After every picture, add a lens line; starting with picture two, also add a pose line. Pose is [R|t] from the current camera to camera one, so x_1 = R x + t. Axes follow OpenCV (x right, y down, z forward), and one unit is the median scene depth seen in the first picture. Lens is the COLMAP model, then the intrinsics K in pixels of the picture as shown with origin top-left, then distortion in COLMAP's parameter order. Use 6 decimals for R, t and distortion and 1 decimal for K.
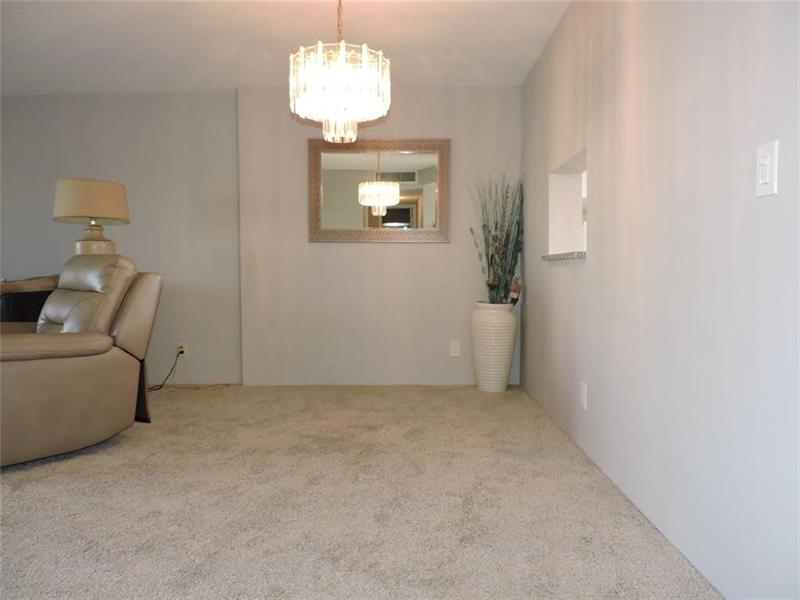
lens RADIAL K [[578.3, 0, 396.3], [0, 578.3, 301.8], [0, 0, 1]] dist [-0.017468, 0.007422]
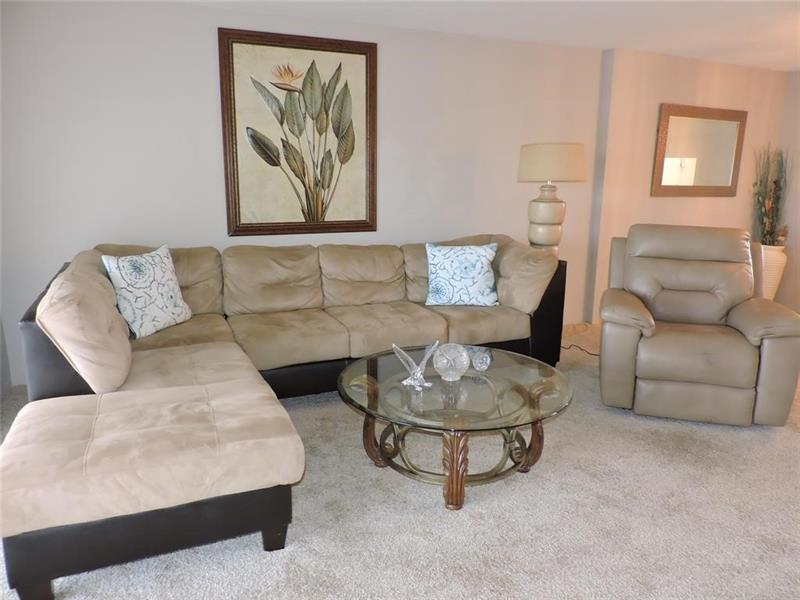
lens RADIAL K [[578.3, 0, 401.2], [0, 578.3, 300.6], [0, 0, 1]] dist [-0.017468, 0.007422]
pose [[0.911330, -0.076792, 0.404450, -1.466213], [0.003465, 0.983845, 0.178992, -0.144008], [-0.411661, -0.161719, 0.896874, 0.197200]]
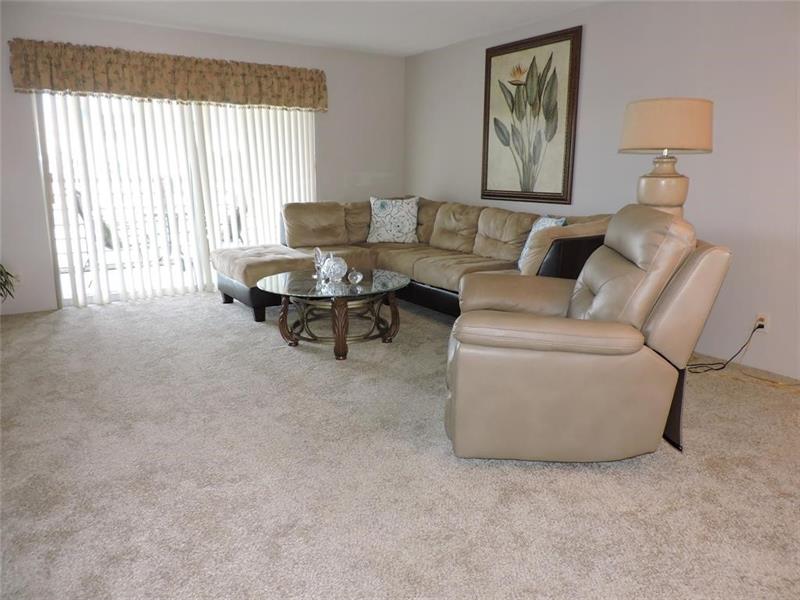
lens RADIAL K [[578.3, 0, 397.9], [0, 578.3, 298.0], [0, 0, 1]] dist [-0.017468, 0.007422]
pose [[0.574302, 0.188229, -0.796710, -0.083035], [-0.048057, 0.979281, 0.196721, -0.098288], [0.817232, -0.074689, 0.571449, 0.281803]]
